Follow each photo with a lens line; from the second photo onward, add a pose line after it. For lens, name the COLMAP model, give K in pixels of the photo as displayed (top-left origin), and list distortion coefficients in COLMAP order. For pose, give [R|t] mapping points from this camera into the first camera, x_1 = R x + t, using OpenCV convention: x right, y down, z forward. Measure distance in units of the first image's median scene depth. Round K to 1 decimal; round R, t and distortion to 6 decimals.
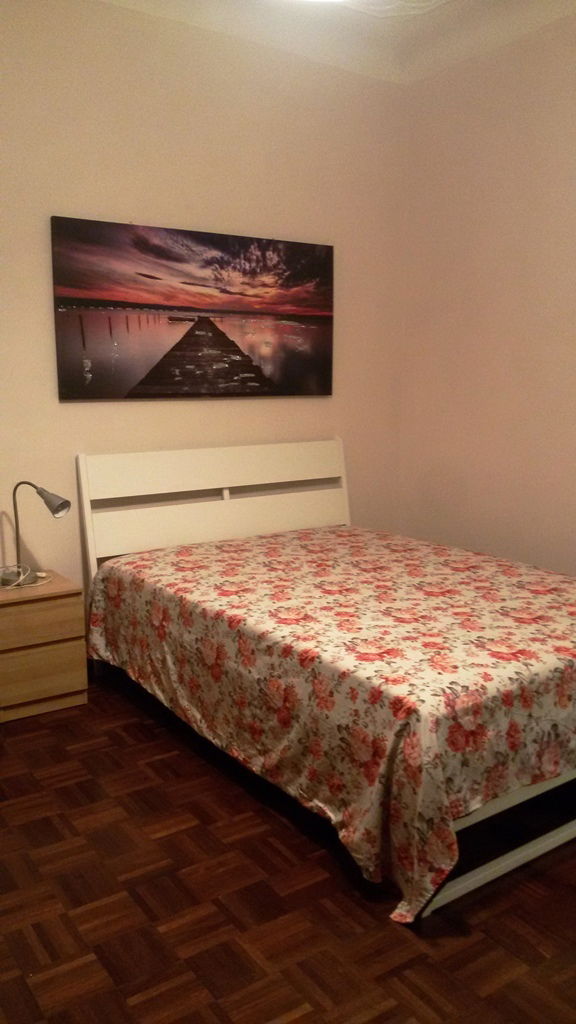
lens RADIAL K [[842.2, 0, 288.0], [0, 842.2, 512.0], [0, 0, 1]] dist [0.010061, -0.062195]
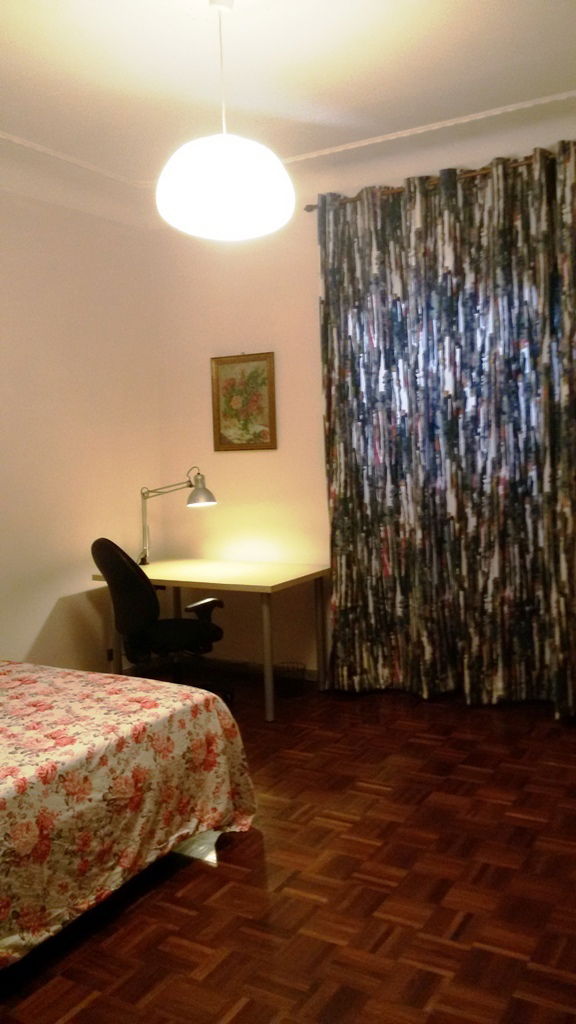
lens RADIAL K [[842.2, 0, 288.0], [0, 842.2, 512.0], [0, 0, 1]] dist [0.010061, -0.062195]
pose [[-0.429179, -0.052539, 0.901690, -1.031326], [0.185906, 0.971793, 0.145111, -0.233875], [-0.883880, 0.229908, -0.407306, 1.172803]]
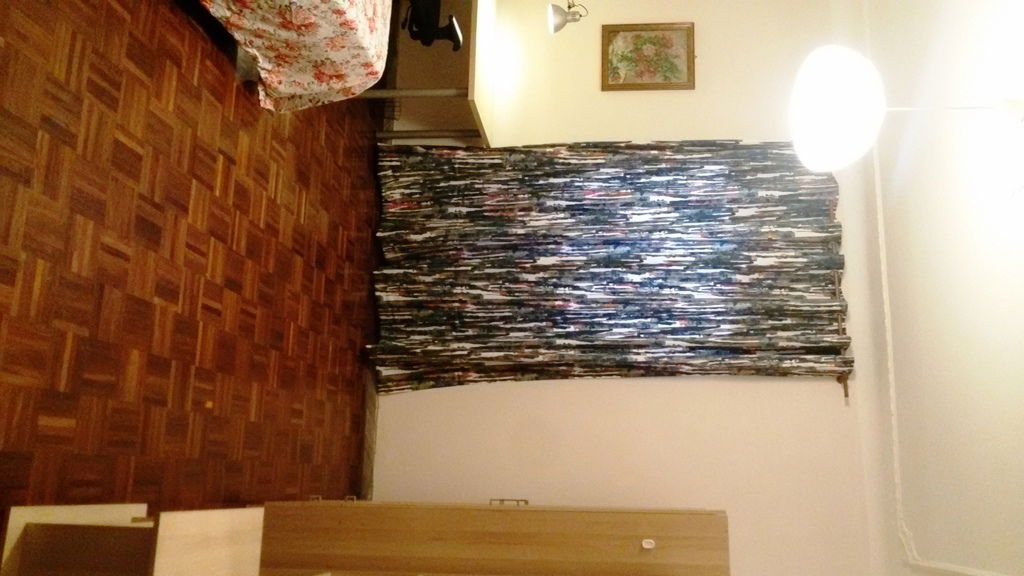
lens RADIAL K [[842.2, 0, 512.0], [0, 842.2, 288.0], [0, 0, 1]] dist [0.010061, -0.062195]
pose [[0.080415, -0.687706, 0.721522, -1.088291], [-0.968945, 0.115884, 0.218443, -0.279111], [-0.233837, -0.716681, -0.657030, 1.432658]]
